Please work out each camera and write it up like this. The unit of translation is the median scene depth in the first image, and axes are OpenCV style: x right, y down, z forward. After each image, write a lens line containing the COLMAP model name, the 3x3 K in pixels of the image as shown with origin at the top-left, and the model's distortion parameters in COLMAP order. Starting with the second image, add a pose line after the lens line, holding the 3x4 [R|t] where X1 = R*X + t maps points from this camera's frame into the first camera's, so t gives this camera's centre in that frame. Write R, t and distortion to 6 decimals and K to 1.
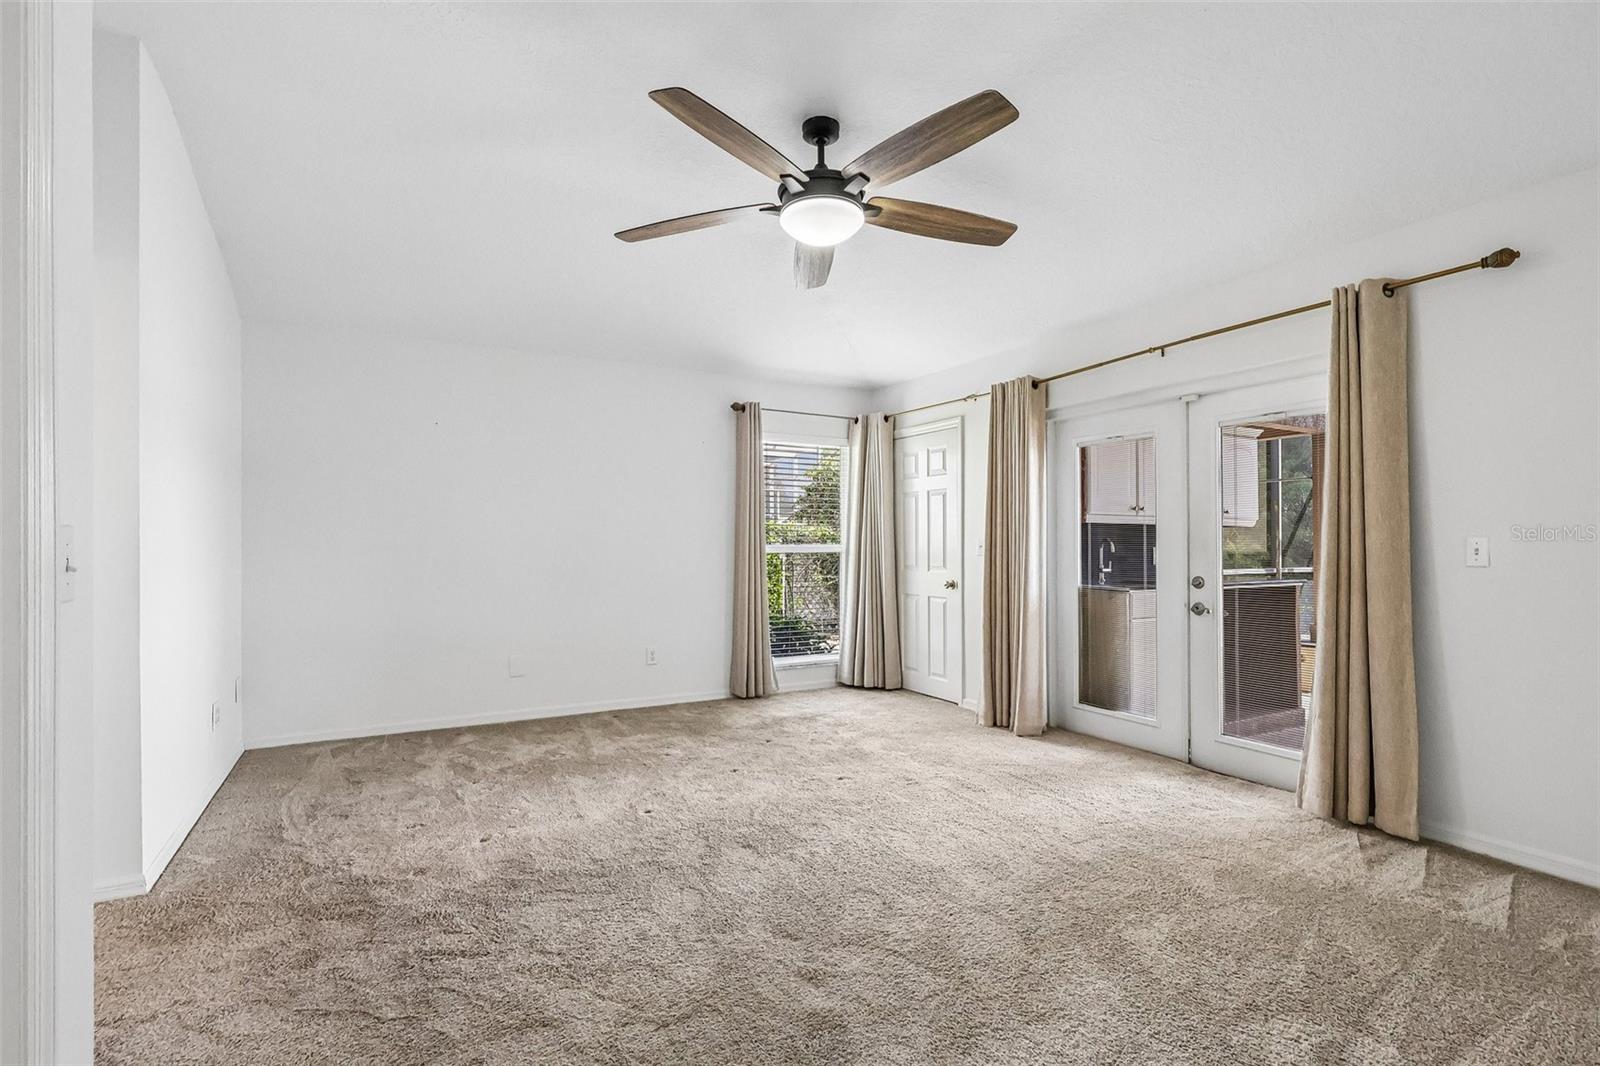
lens RADIAL K [[740.8, 0, 805.2], [0, 740.8, 539.5], [0, 0, 1]] dist [0.000998, 0.000349]
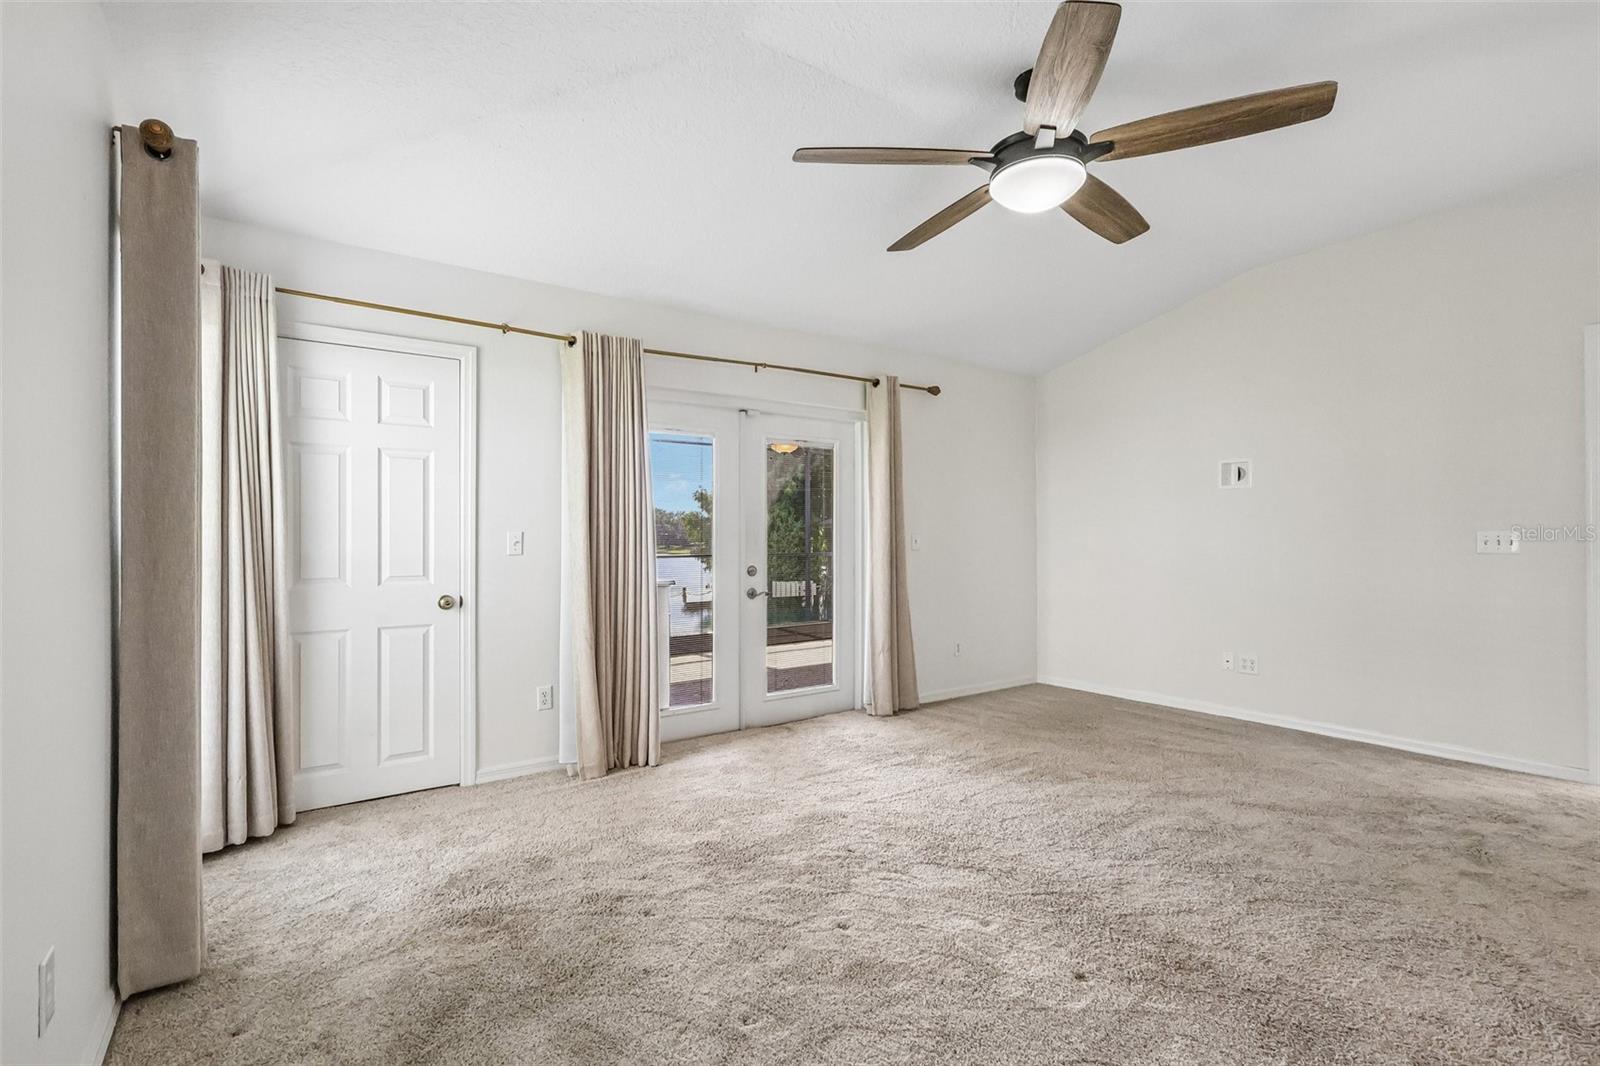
lens RADIAL K [[740.8, 0, 805.2], [0, 740.8, 539.5], [0, 0, 1]] dist [0.000998, 0.000349]
pose [[-0.092057, -0.003879, 0.995746, -0.564209], [-0.005080, 0.999981, 0.003426, 0.002457], [-0.995741, -0.004743, -0.092075, 0.893965]]
